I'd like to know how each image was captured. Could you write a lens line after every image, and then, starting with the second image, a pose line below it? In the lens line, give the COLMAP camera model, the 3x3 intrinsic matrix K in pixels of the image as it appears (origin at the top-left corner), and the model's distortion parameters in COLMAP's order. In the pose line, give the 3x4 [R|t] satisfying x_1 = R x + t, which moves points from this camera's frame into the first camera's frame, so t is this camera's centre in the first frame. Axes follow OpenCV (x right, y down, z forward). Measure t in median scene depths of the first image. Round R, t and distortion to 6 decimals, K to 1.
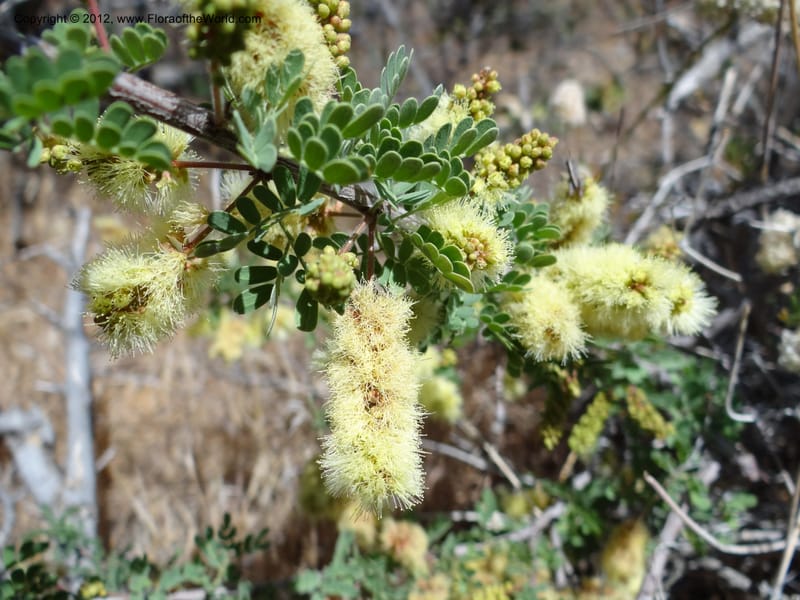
lens RADIAL K [[632.0, 0, 402.0], [0, 632.0, 295.0], [0, 0, 1]] dist [0.001379, -0.006899]
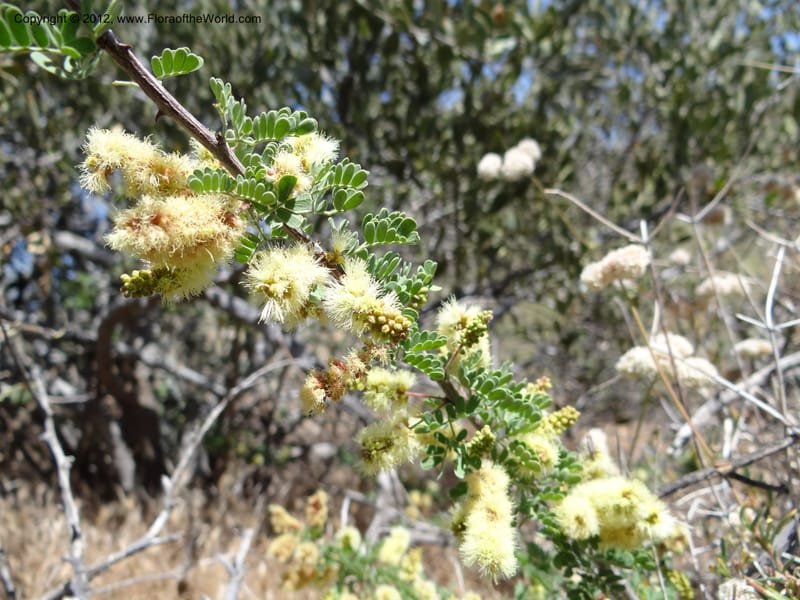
lens RADIAL K [[632.0, 0, 402.0], [0, 632.0, 295.0], [0, 0, 1]] dist [0.001379, -0.006899]
pose [[0.993507, 0.097640, -0.058393, -0.243135], [-0.113724, 0.837826, -0.533961, 0.595182], [-0.003213, 0.537135, 0.843490, -0.929635]]
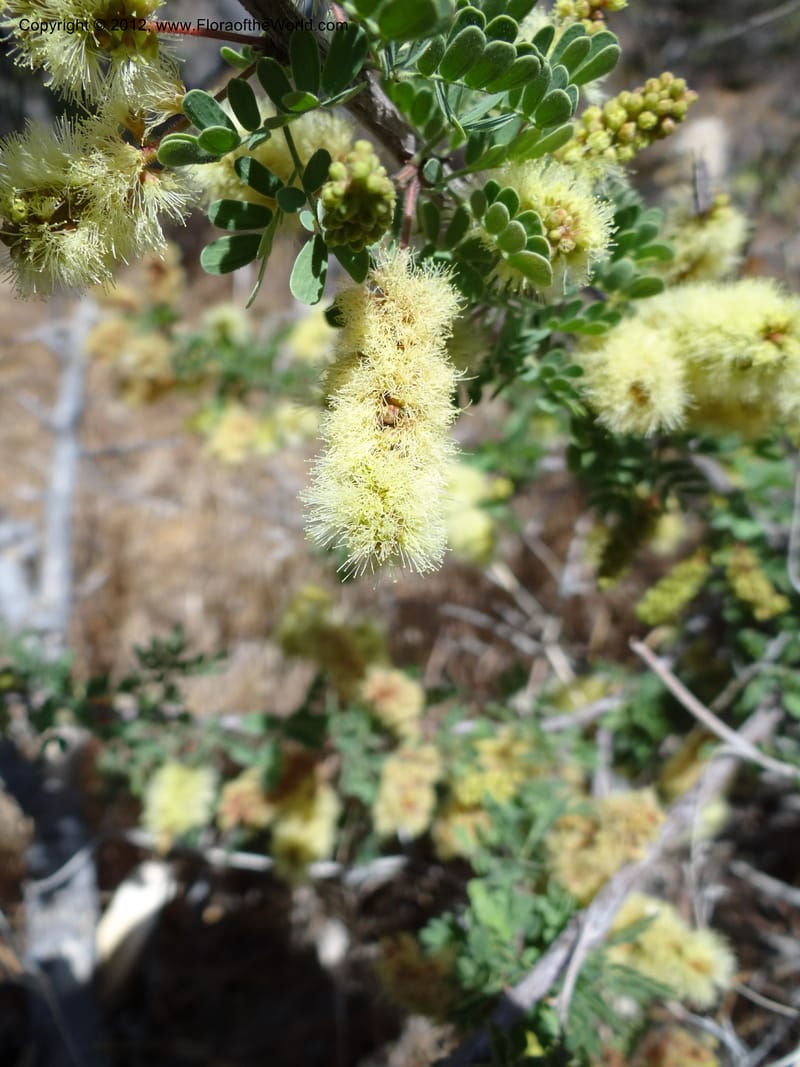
lens RADIAL K [[842.9, 0, 400.0], [0, 842.9, 533.5], [0, 0, 1]] dist [0.001379, -0.006899]
pose [[0.992467, 0.122359, 0.006190, -0.020987], [-0.122389, 0.987880, 0.095469, 0.179059], [0.005566, -0.095507, 0.995413, 0.043467]]
